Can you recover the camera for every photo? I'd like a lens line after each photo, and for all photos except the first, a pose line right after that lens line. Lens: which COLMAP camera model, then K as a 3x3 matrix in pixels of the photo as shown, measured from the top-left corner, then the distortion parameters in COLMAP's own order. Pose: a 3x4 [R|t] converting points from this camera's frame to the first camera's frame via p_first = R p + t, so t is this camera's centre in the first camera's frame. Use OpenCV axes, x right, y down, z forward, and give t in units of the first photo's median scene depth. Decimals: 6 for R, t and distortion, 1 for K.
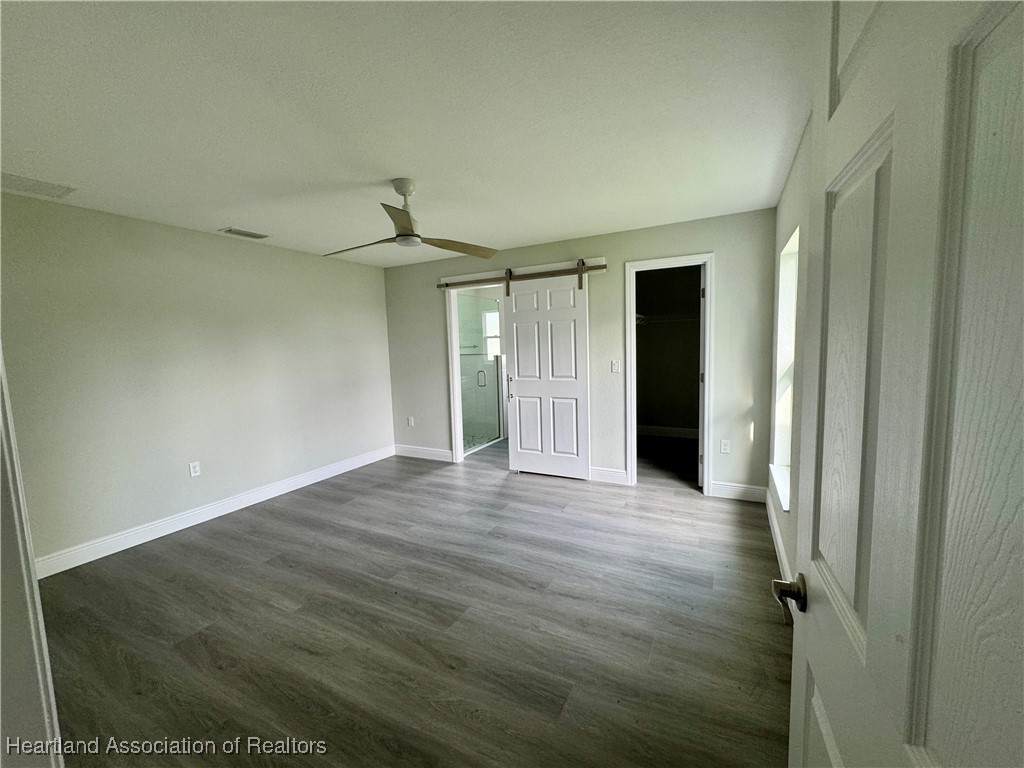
lens RADIAL K [[412.4, 0, 514.6], [0, 412.4, 383.4], [0, 0, 1]] dist [-0.000381, -0.000006]
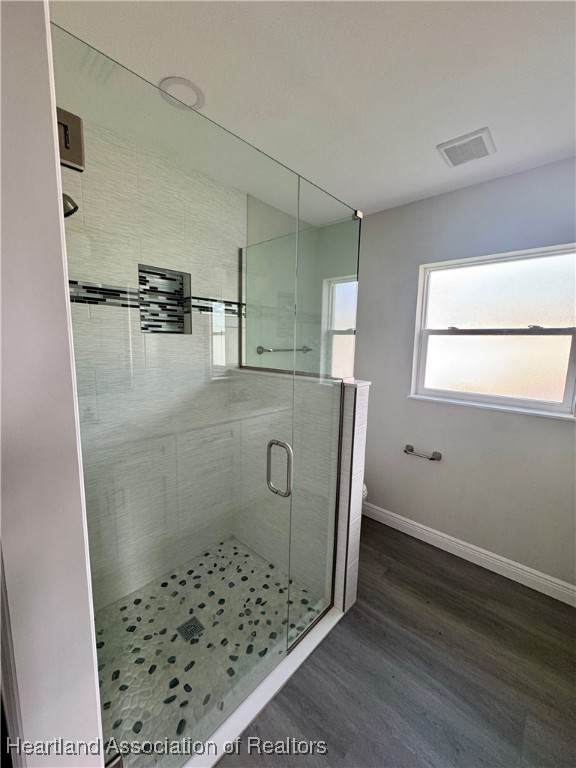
lens RADIAL K [[309.3, 0, 287.8], [0, 309.3, 384.8], [0, 0, 1]] dist [-0.000381, -0.000006]
pose [[0.967978, 0.080279, -0.237854, -0.025915], [-0.070935, 0.996344, 0.047603, -0.073356], [0.240806, -0.029207, 0.970134, 0.731468]]
